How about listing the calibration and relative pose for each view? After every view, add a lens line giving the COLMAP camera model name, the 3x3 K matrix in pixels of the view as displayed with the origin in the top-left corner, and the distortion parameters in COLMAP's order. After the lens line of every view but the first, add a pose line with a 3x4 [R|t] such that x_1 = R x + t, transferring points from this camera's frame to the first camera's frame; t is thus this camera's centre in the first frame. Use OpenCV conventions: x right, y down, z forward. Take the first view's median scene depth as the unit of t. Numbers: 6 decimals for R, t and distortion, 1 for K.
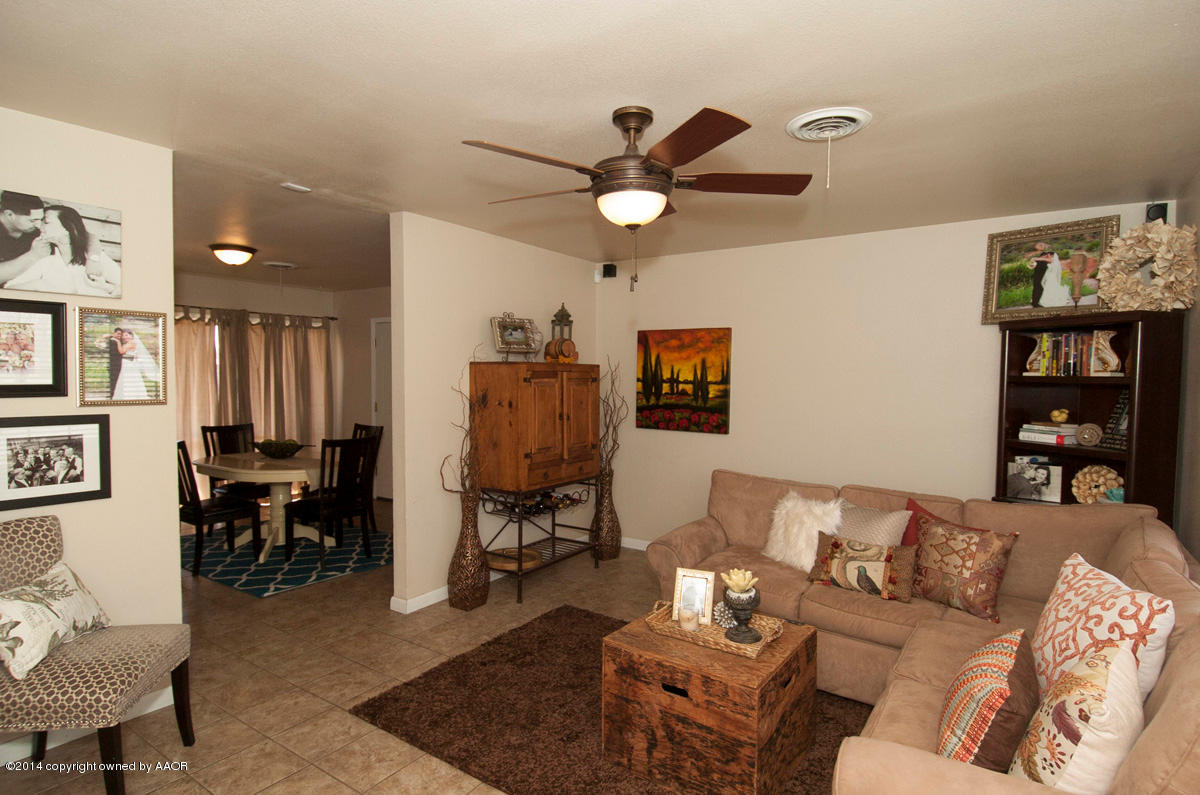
lens RADIAL K [[622.4, 0, 601.8], [0, 622.4, 394.7], [0, 0, 1]] dist [0.026706, -0.031152]
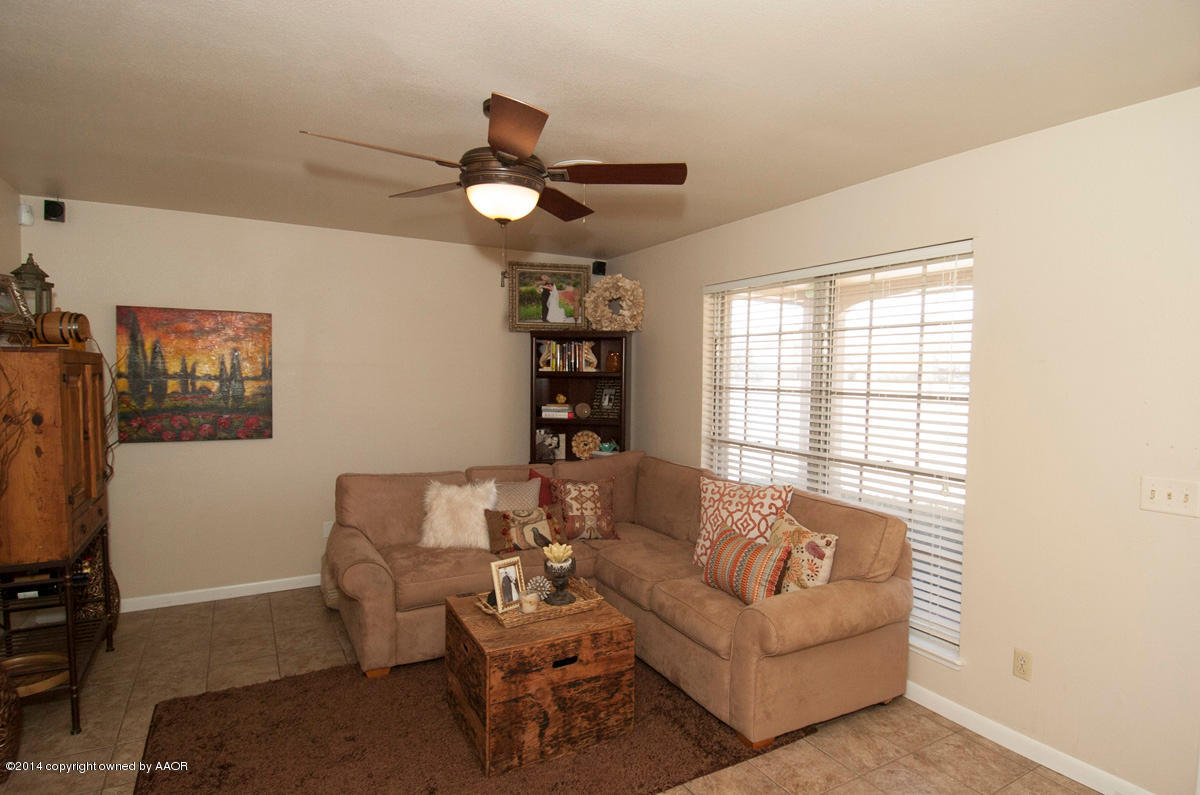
lens RADIAL K [[622.4, 0, 597.0], [0, 622.4, 396.5], [0, 0, 1]] dist [0.026706, -0.031152]
pose [[0.446506, -0.037425, 0.893998, -0.473268], [0.022457, 0.999279, 0.030616, -0.012804], [-0.894499, 0.006406, 0.447025, 0.267567]]
